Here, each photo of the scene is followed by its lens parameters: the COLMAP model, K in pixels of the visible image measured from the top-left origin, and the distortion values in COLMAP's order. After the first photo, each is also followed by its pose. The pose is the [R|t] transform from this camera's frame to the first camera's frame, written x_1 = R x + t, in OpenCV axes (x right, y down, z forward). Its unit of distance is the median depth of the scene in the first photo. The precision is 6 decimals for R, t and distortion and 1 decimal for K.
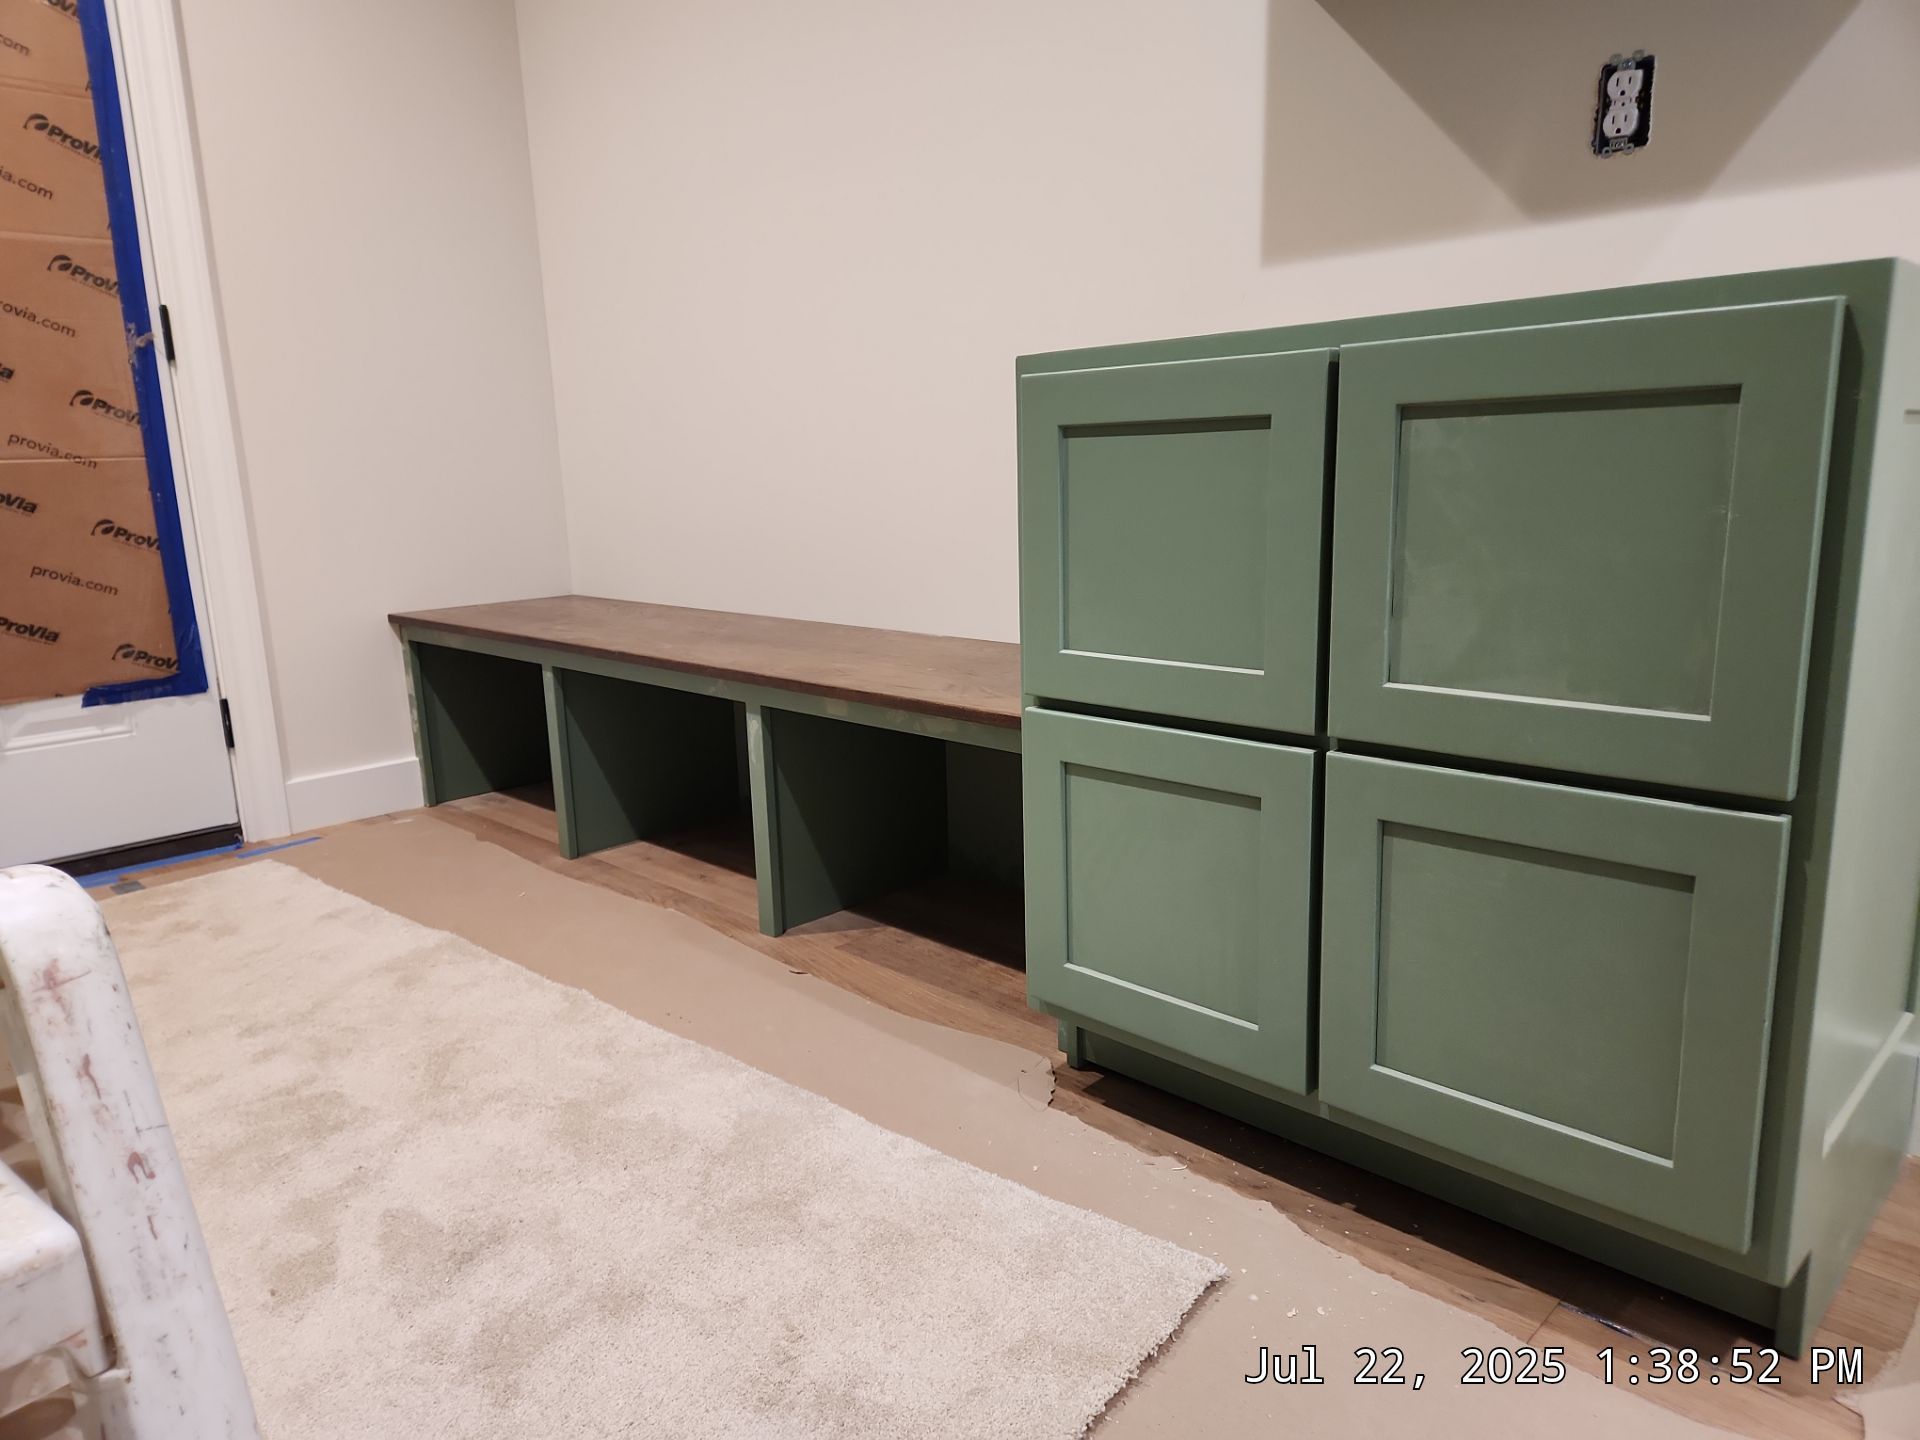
lens RADIAL K [[1290.6, 0, 952.6], [0, 1290.6, 728.3], [0, 0, 1]] dist [0.070201, -0.051788]
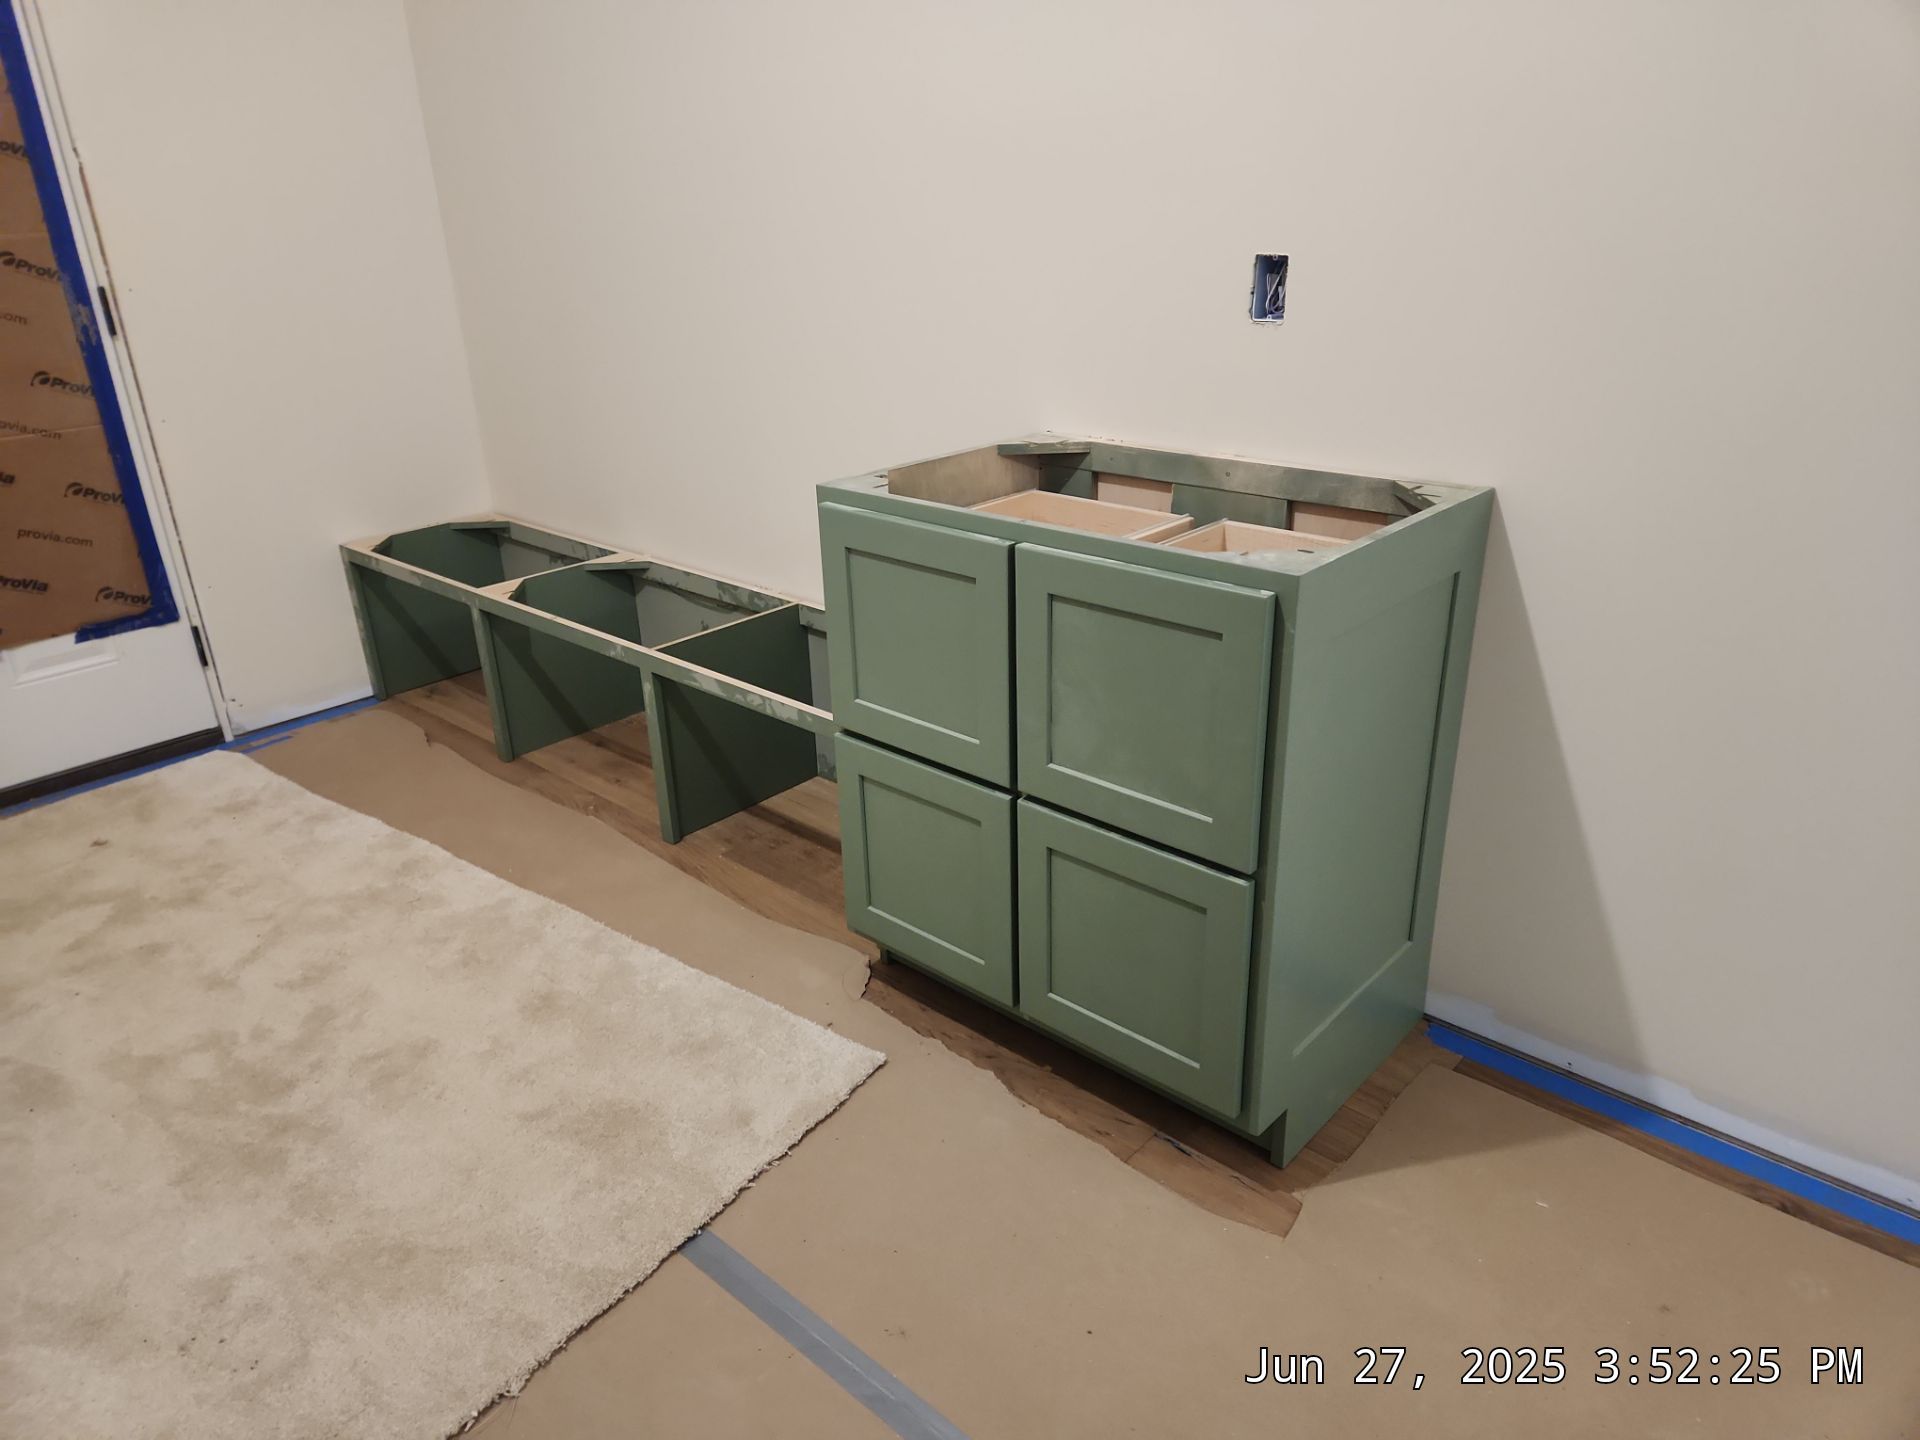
lens RADIAL K [[1290.6, 0, 959.9], [0, 1290.6, 719.6], [0, 0, 1]] dist [0.070201, -0.051788]
pose [[0.998777, -0.016983, 0.046427, 0.128139], [0.007756, 0.981343, 0.192109, -0.297183], [-0.048823, -0.191514, 0.980275, -0.362871]]
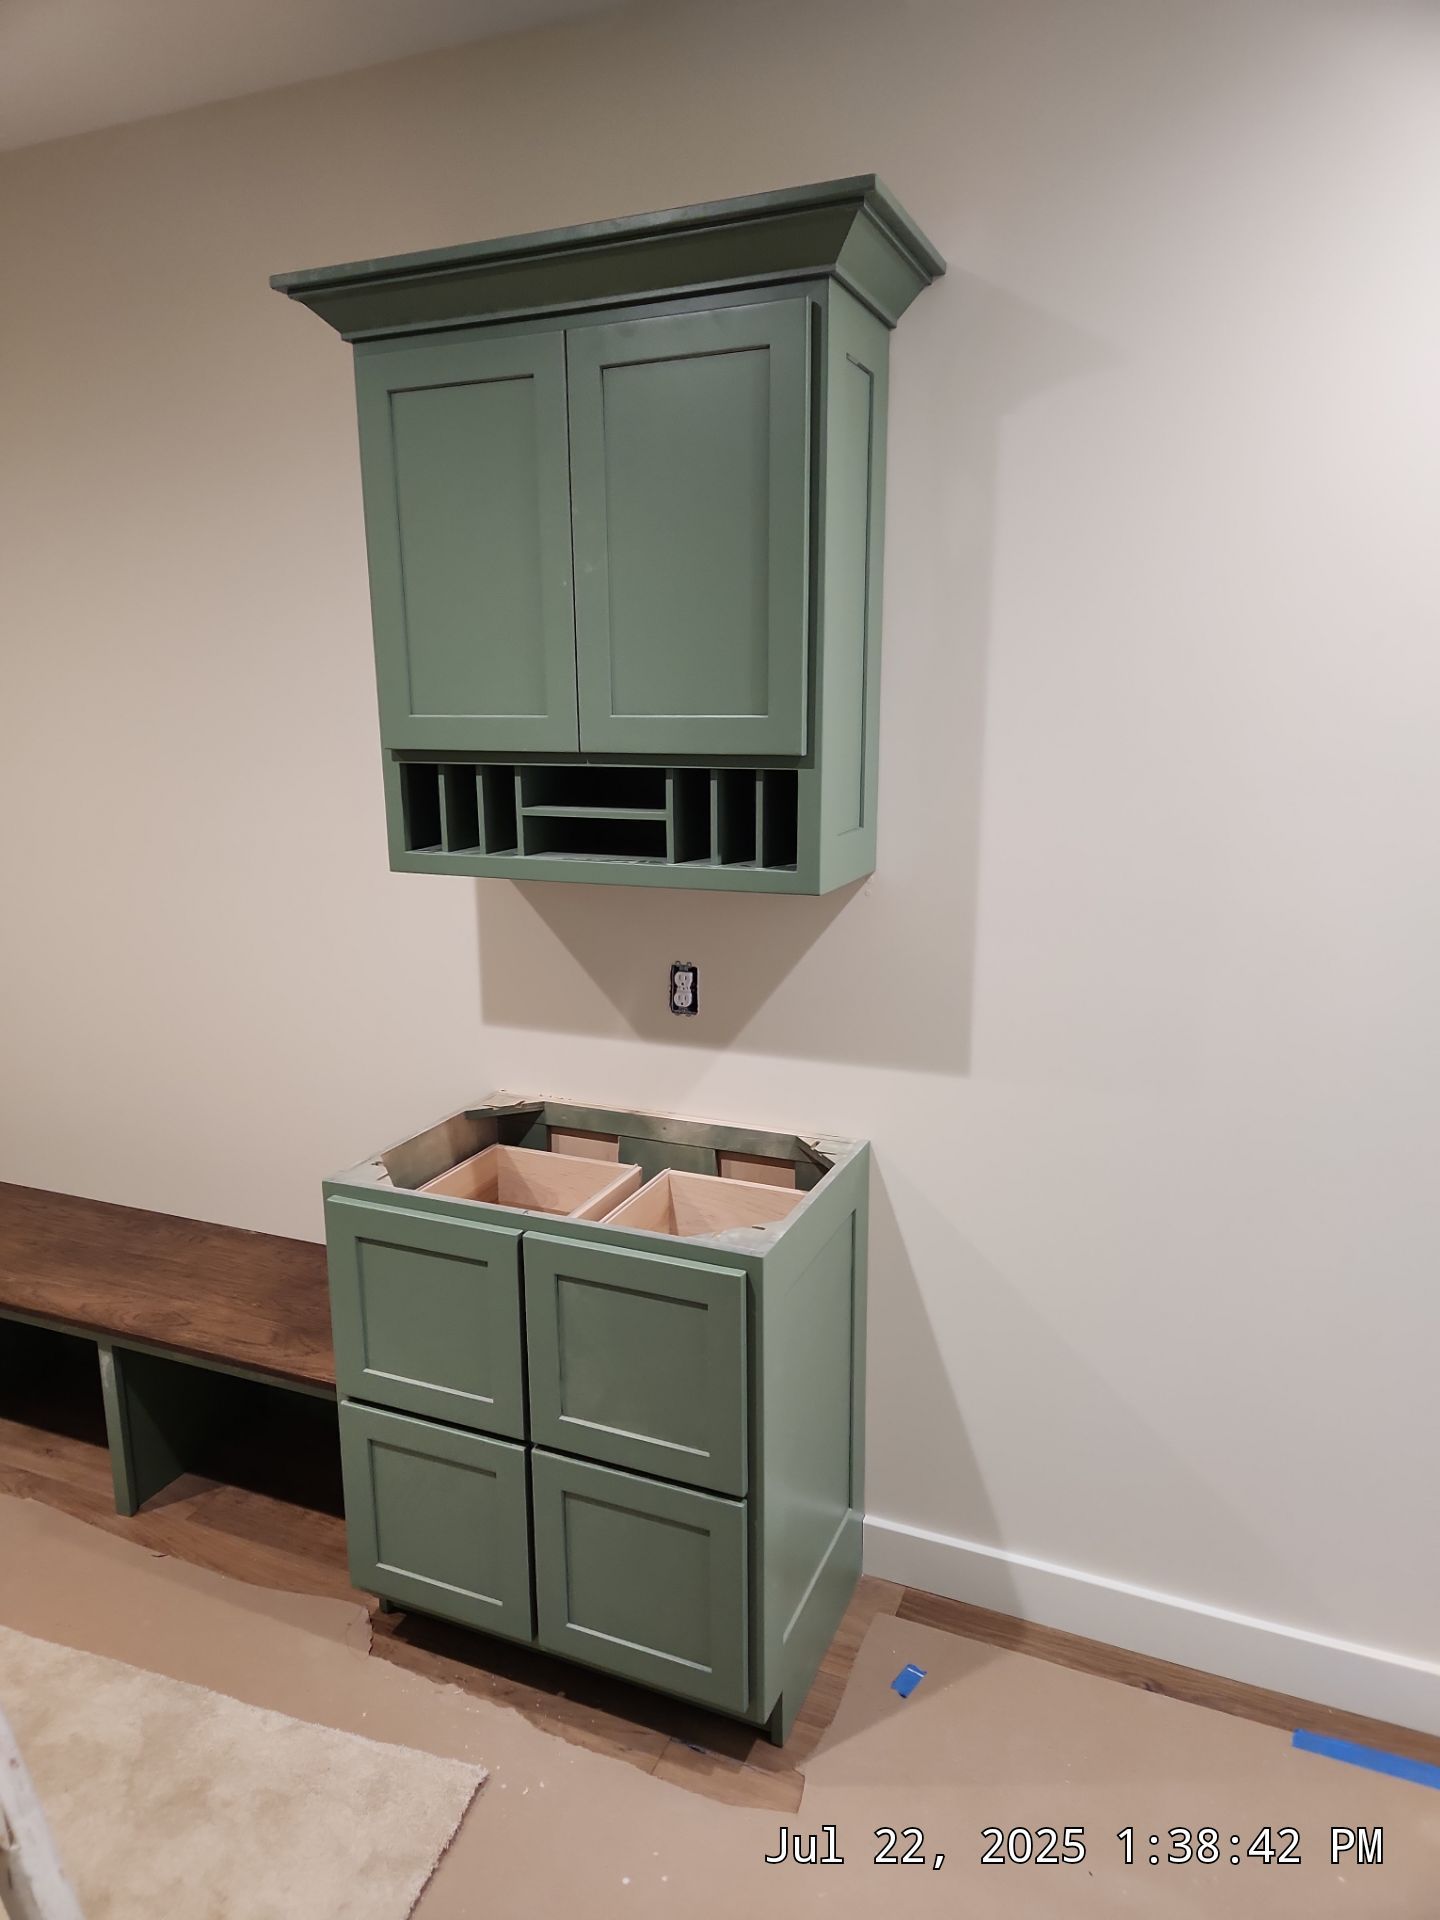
lens RADIAL K [[1290.6, 0, 698.3], [0, 1290.6, 983.0], [0, 0, 1]] dist [0.070201, -0.051788]
pose [[0.933659, -0.061379, 0.352864, -0.060590], [0.056586, 0.998112, 0.023893, -0.515668], [-0.353664, -0.002341, 0.935370, -0.561010]]
